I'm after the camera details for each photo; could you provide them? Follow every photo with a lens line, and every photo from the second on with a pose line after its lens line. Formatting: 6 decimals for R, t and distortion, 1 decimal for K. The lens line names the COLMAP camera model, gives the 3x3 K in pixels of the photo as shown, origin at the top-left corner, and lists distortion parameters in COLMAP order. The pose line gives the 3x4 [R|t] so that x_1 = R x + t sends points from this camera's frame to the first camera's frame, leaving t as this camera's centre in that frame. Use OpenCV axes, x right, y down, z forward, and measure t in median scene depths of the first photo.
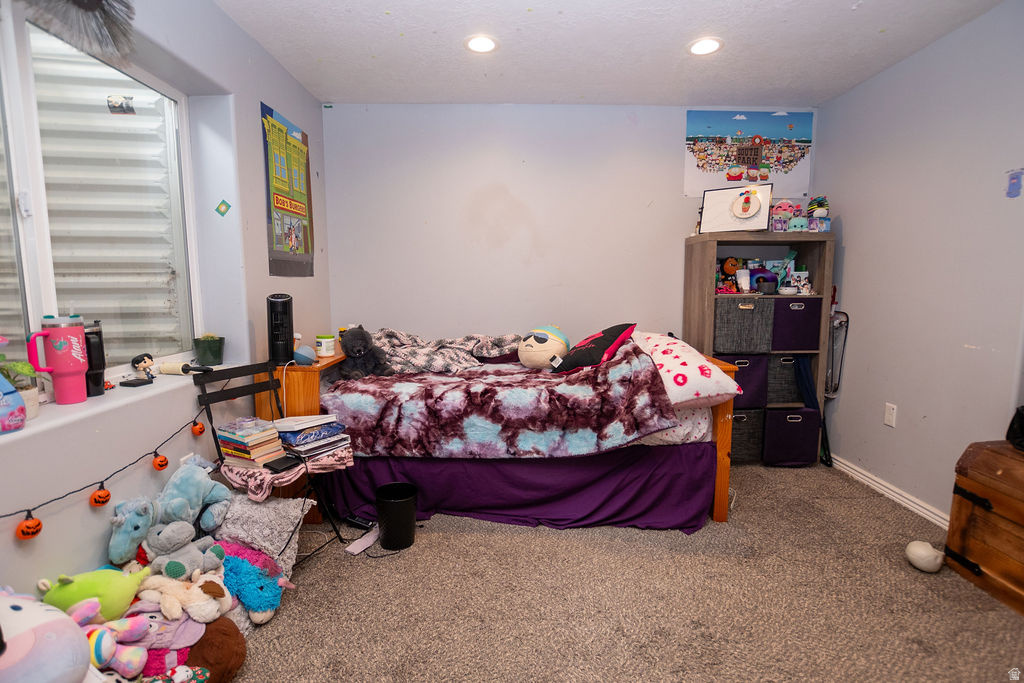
lens RADIAL K [[455.3, 0, 517.2], [0, 455.3, 341.6], [0, 0, 1]] dist [-0.021928, 0.000504]
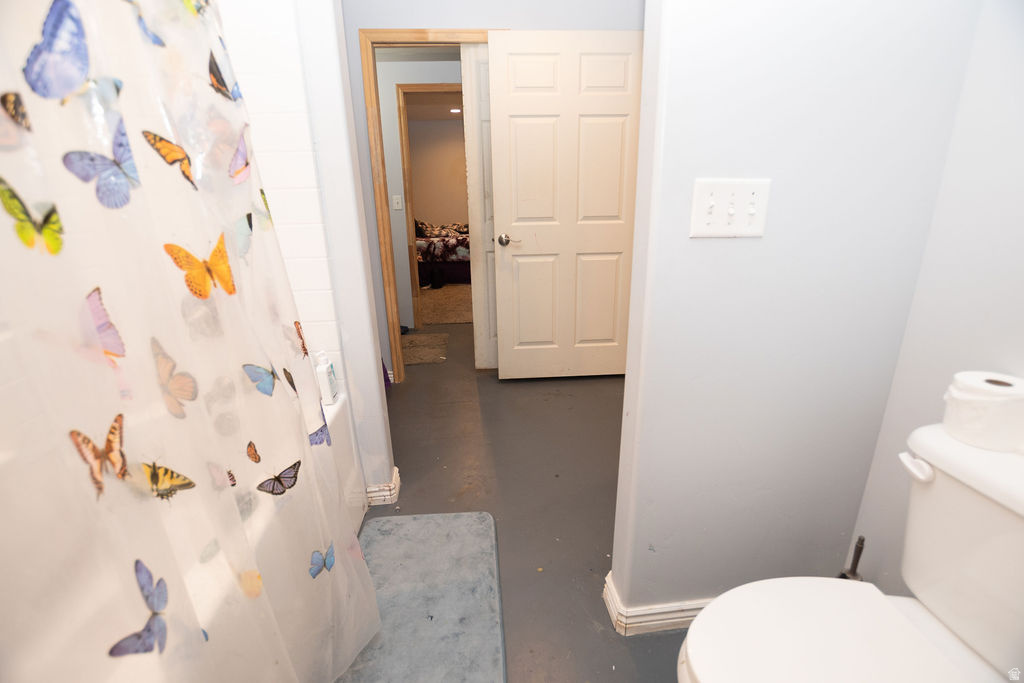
lens RADIAL K [[455.3, 0, 517.2], [0, 455.3, 341.6], [0, 0, 1]] dist [-0.021928, 0.000504]
pose [[0.996799, -0.042630, 0.067634, 0.052207], [0.029936, 0.983452, 0.178679, 0.247857], [-0.074131, -0.176083, 0.981580, -2.027361]]
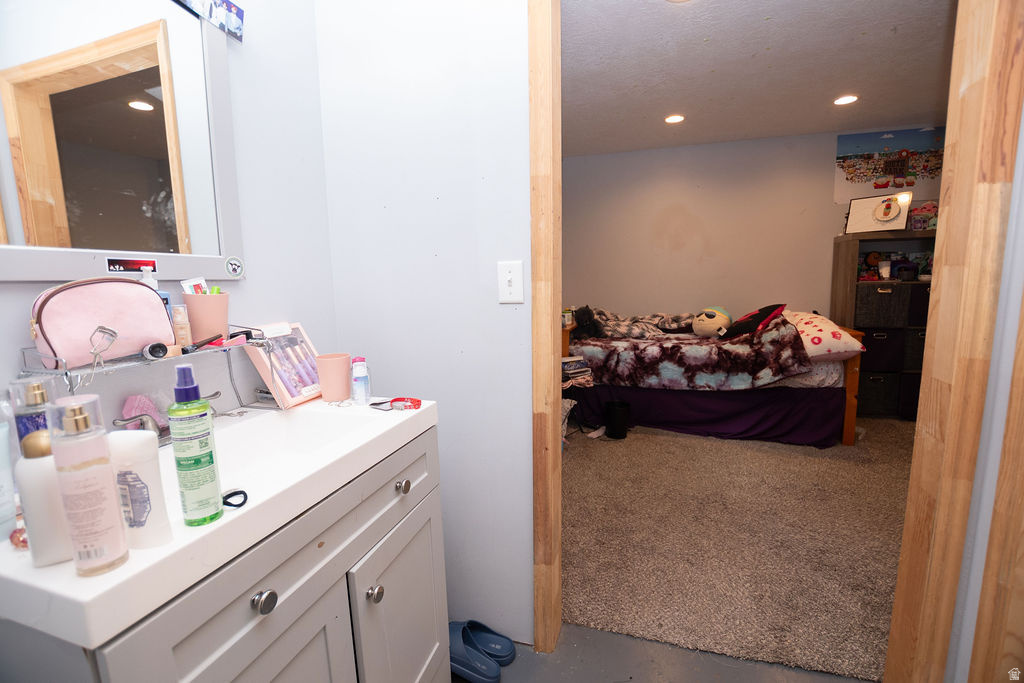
lens RADIAL K [[455.3, 0, 517.2], [0, 455.3, 341.6], [0, 0, 1]] dist [-0.021928, 0.000504]
pose [[0.950045, 0.021314, -0.311386, -0.094453], [-0.016574, 0.999703, 0.017861, 0.072844], [0.311674, -0.011808, 0.950116, -0.632060]]
